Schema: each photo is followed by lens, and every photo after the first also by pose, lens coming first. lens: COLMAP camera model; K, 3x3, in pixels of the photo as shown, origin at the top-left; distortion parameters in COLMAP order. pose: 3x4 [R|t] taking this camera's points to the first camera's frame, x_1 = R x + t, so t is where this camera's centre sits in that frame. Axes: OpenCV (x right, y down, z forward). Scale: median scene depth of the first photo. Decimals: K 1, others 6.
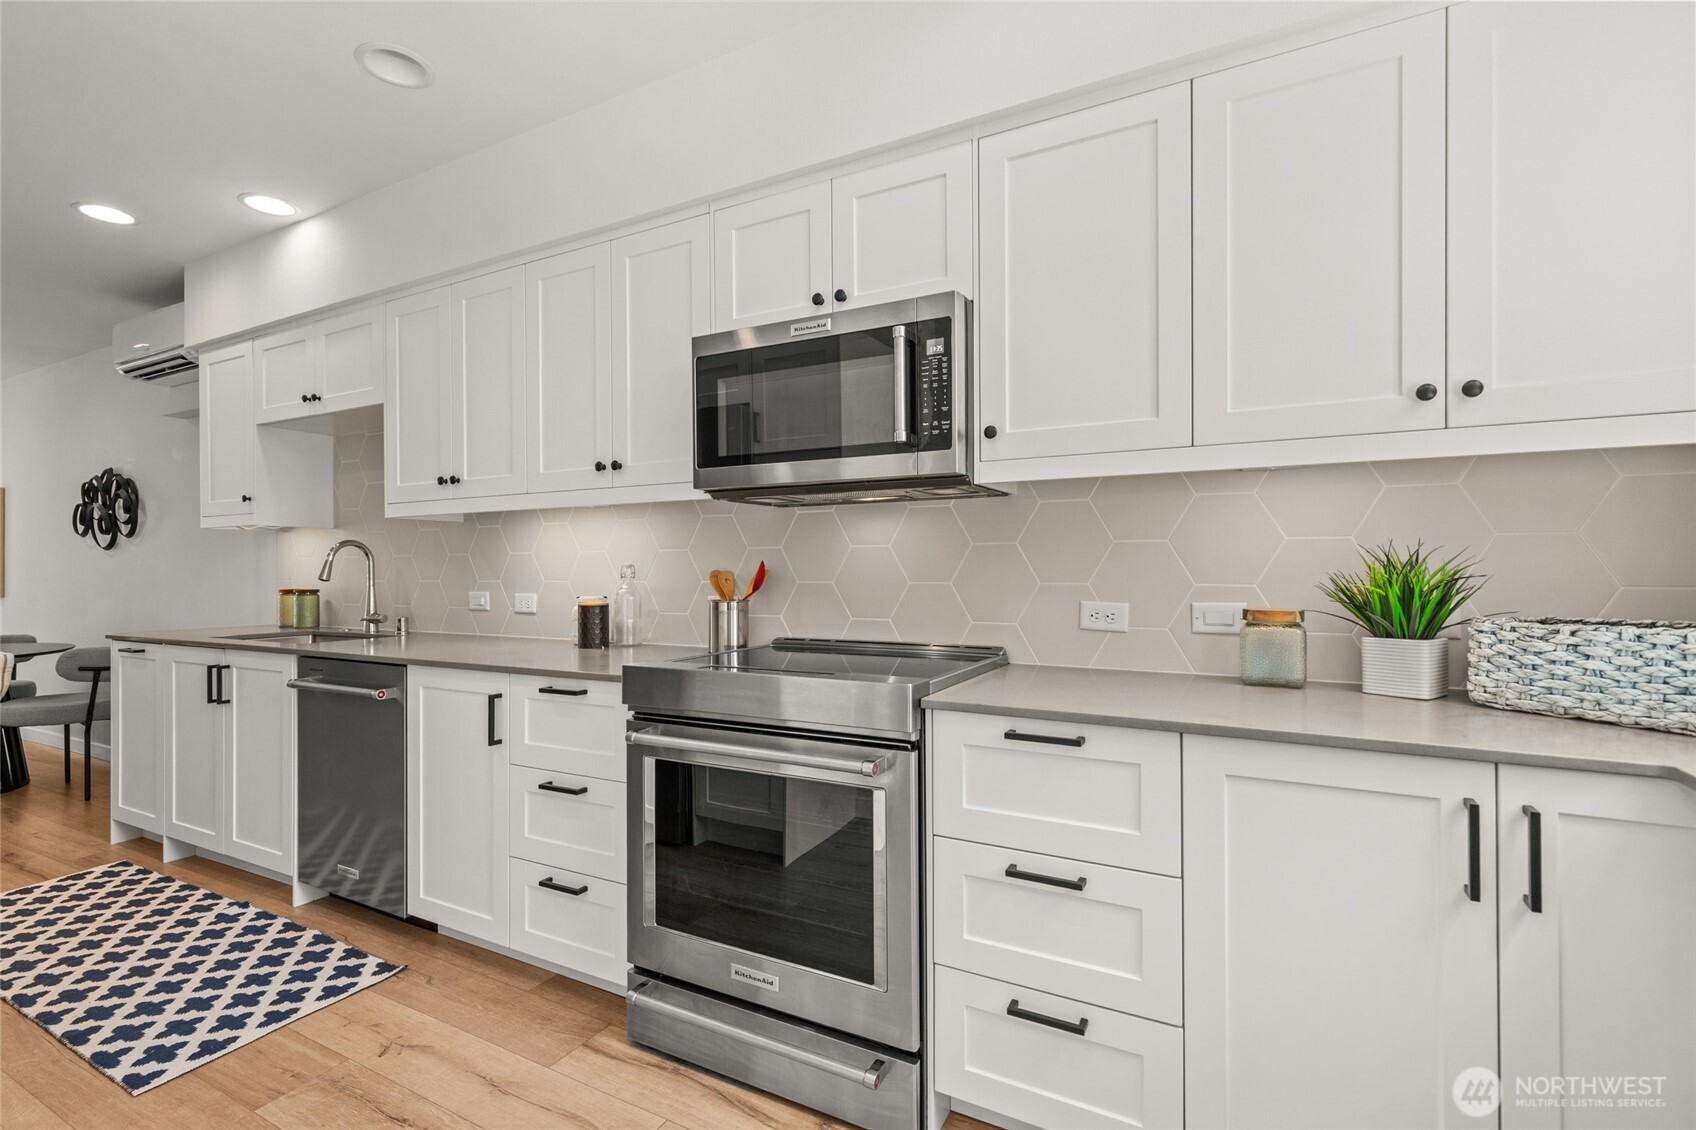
lens RADIAL K [[764.3, 0, 843.2], [0, 764.3, 566.7], [0, 0, 1]] dist [0.005373, 0.000083]
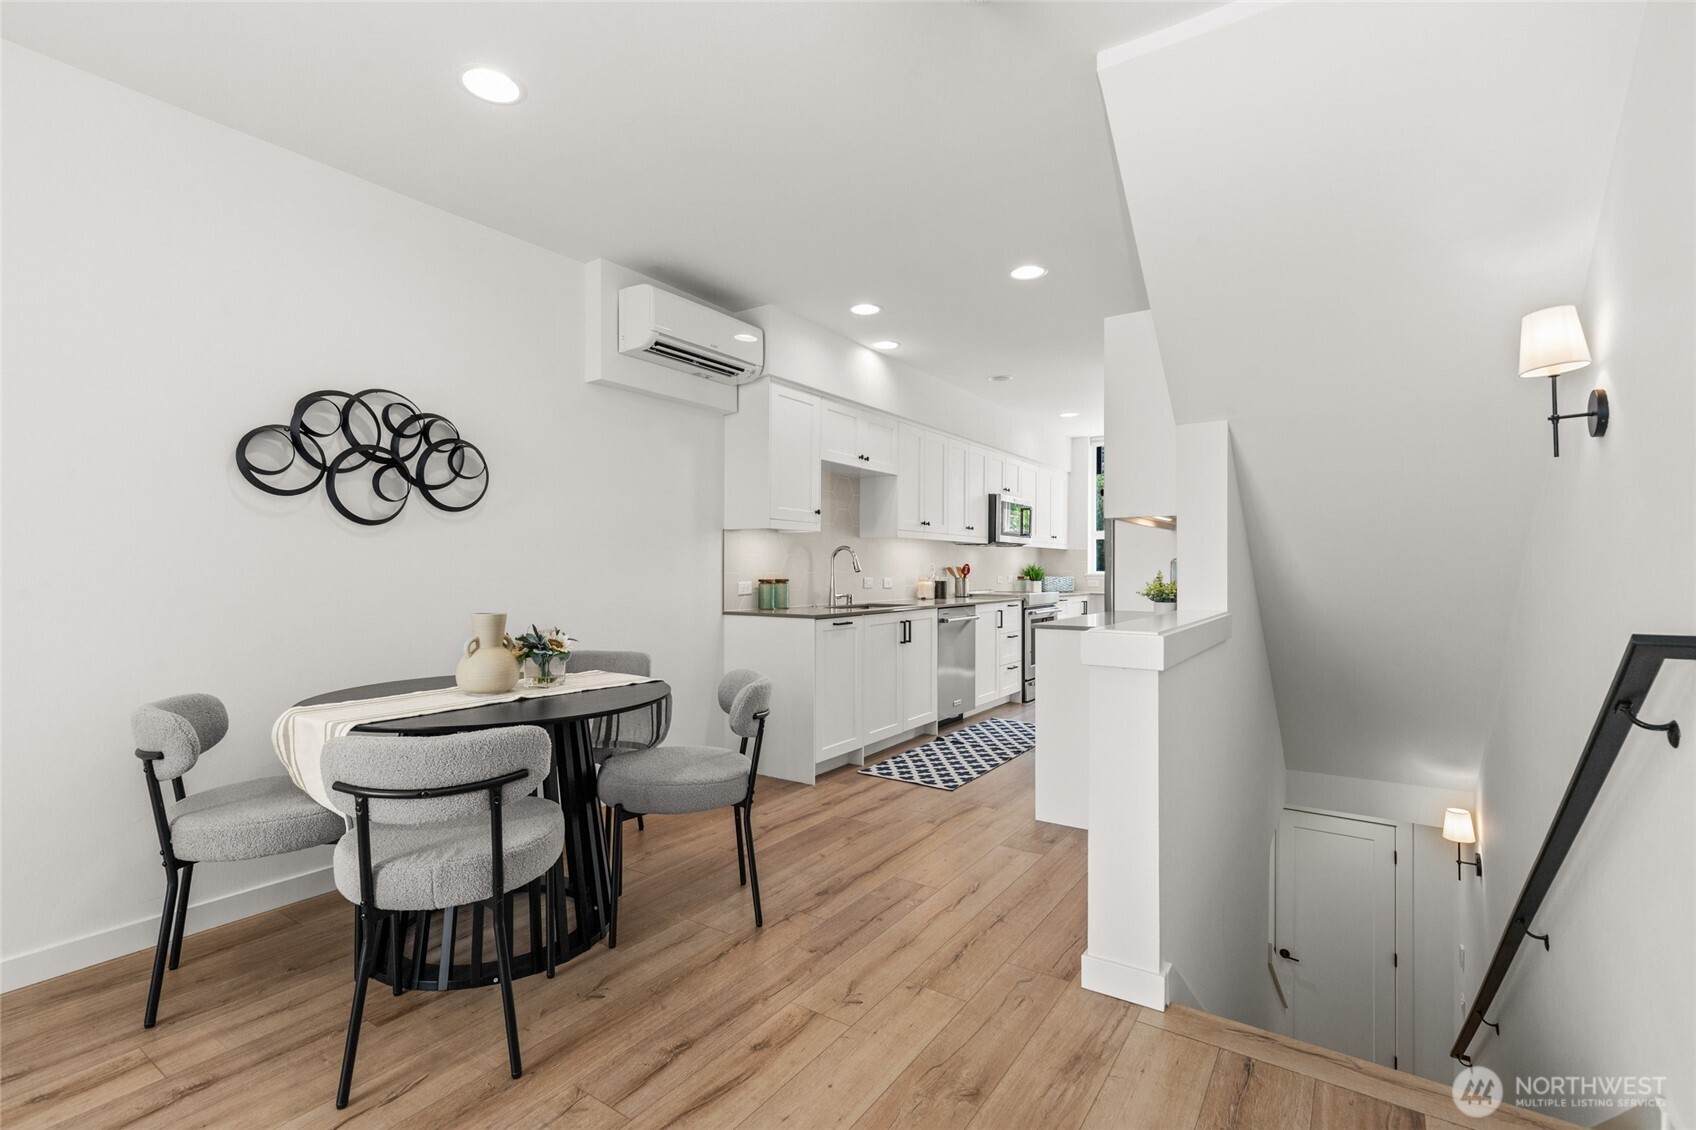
lens RADIAL K [[764.3, 0, 843.2], [0, 764.3, 566.7], [0, 0, 1]] dist [0.005373, 0.000083]
pose [[0.103042, 0.004014, 0.994669, -2.589037], [-0.007744, 0.999965, -0.003233, 0.015398], [-0.994647, -0.007369, 0.103069, 0.985707]]
